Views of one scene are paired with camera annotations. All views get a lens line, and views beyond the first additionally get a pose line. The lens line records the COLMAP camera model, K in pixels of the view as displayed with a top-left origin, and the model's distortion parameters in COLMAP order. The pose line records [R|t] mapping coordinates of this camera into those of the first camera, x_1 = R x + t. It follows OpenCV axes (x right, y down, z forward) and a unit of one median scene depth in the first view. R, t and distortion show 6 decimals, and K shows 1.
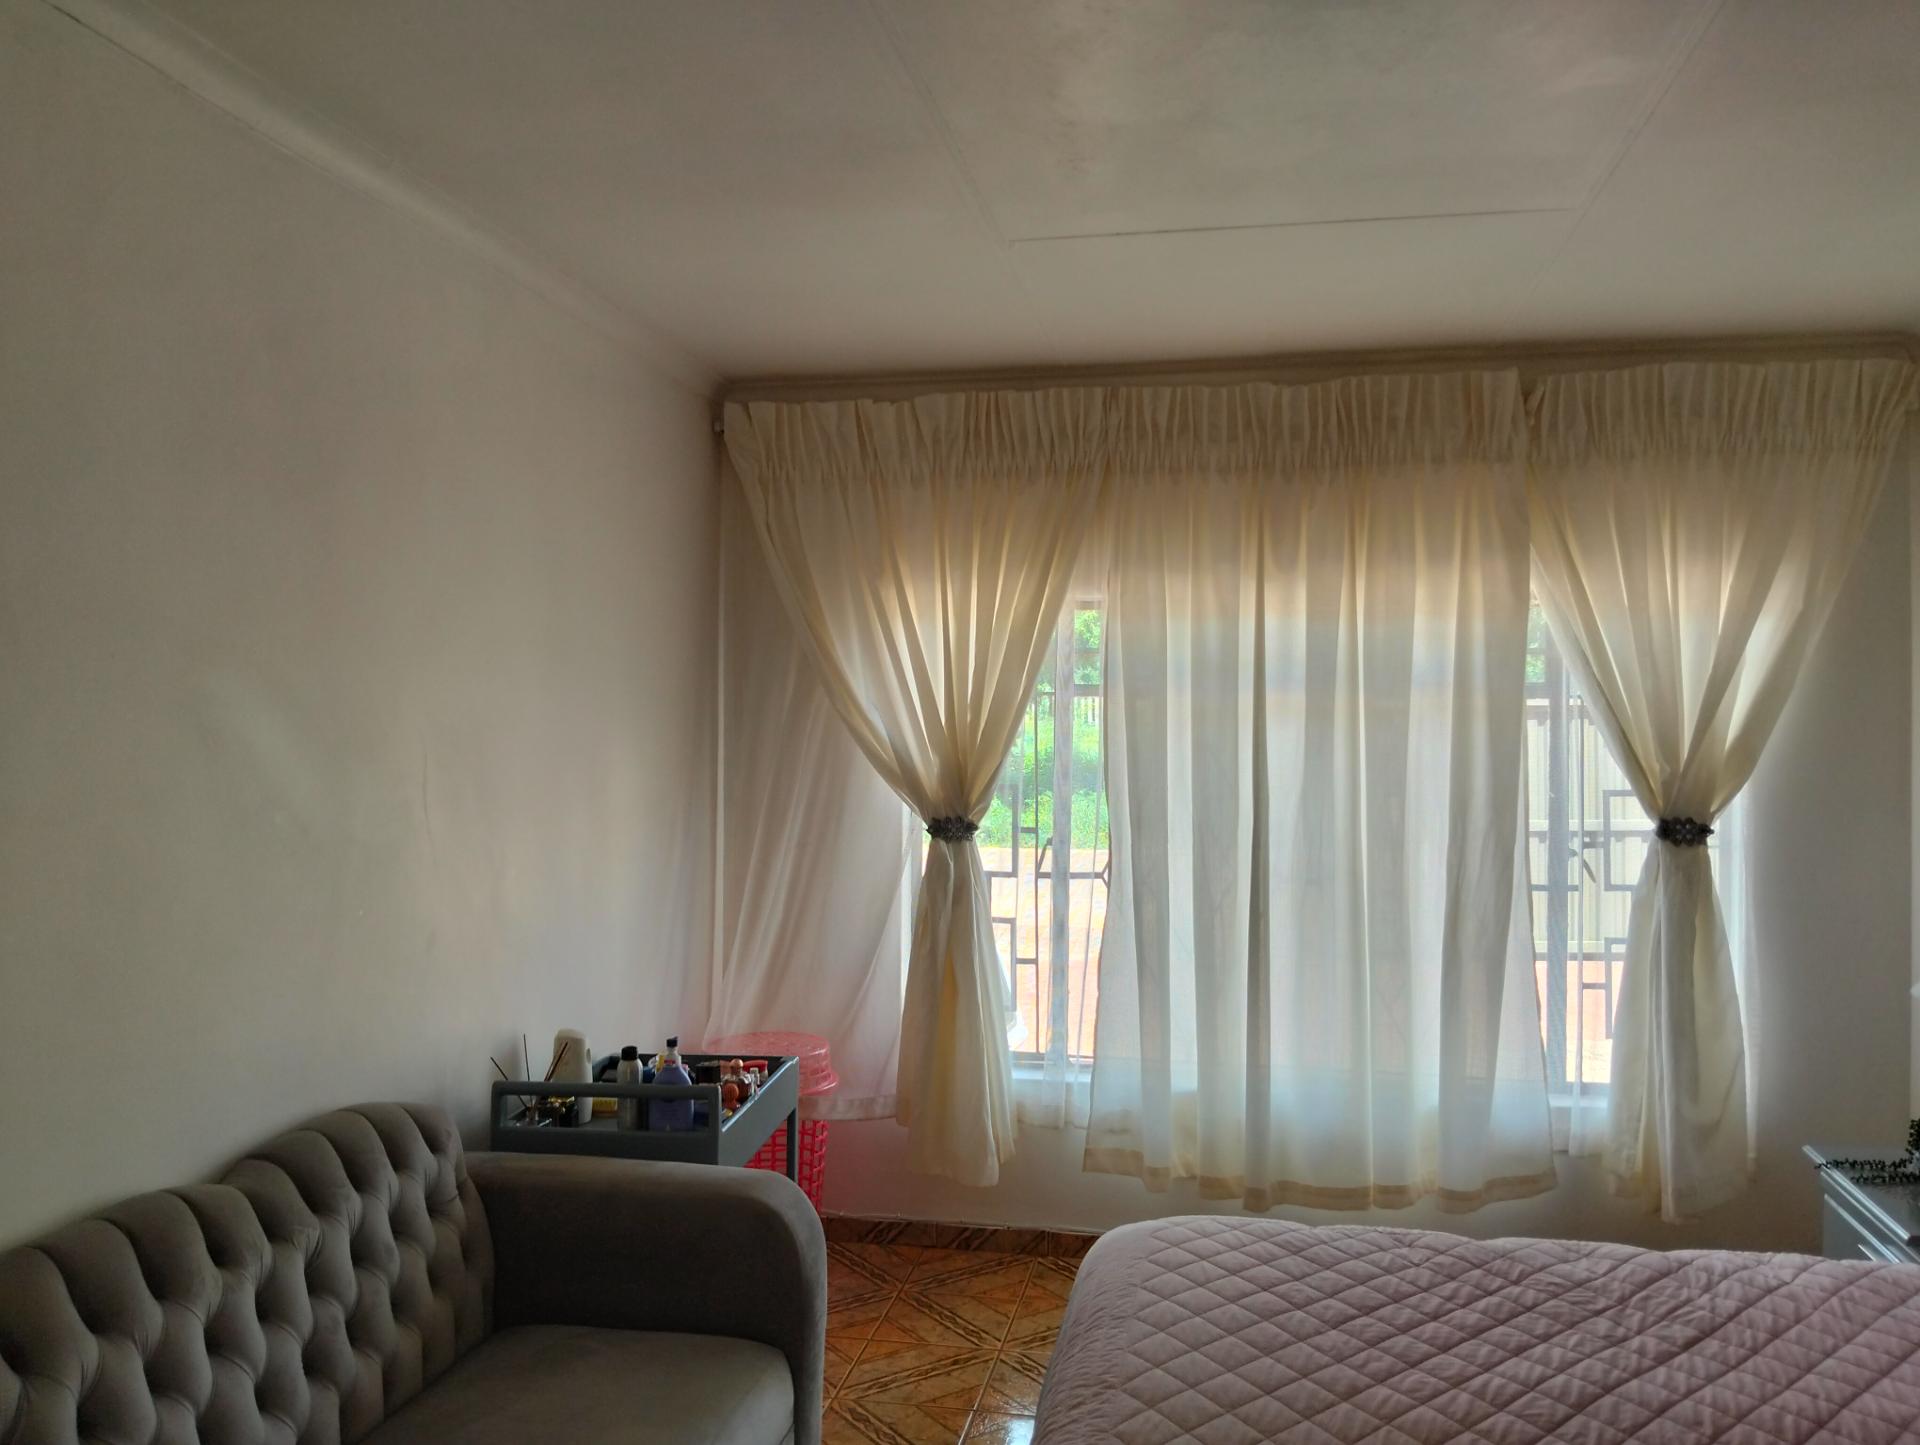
lens RADIAL K [[1508.9, 0, 952.5], [0, 1508.9, 710.3], [0, 0, 1]] dist [0.044353, -0.105916]
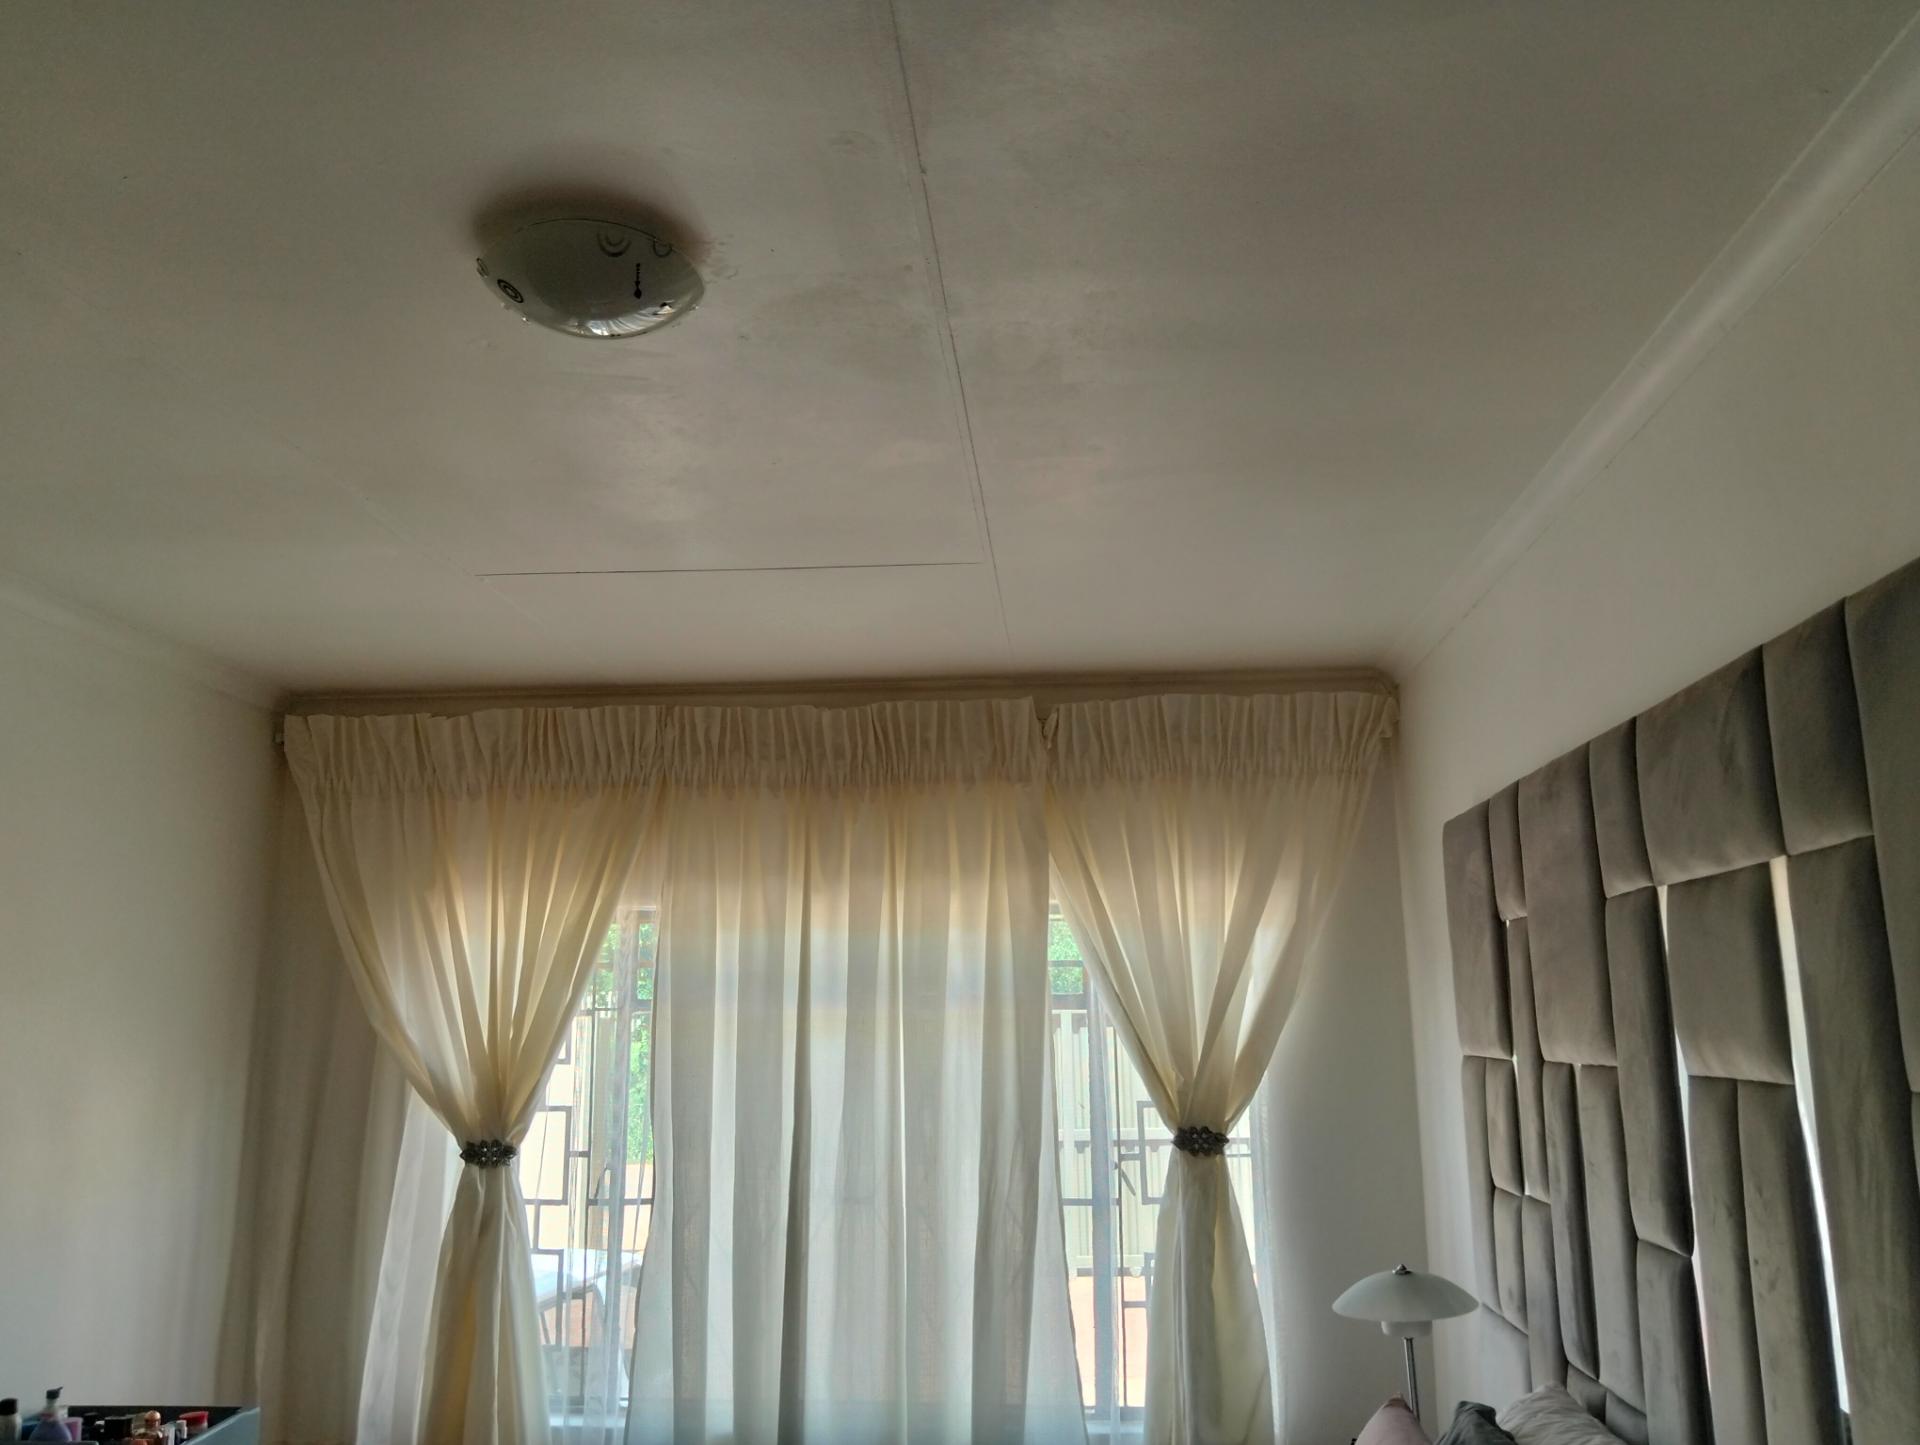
lens RADIAL K [[1508.9, 0, 959.1], [0, 1508.9, 714.5], [0, 0, 1]] dist [0.044353, -0.105916]
pose [[0.992266, 0.015726, 0.123133, 0.180018], [0.008929, 0.980331, -0.197160, -0.001934], [-0.123812, 0.196734, 0.972608, -0.030677]]
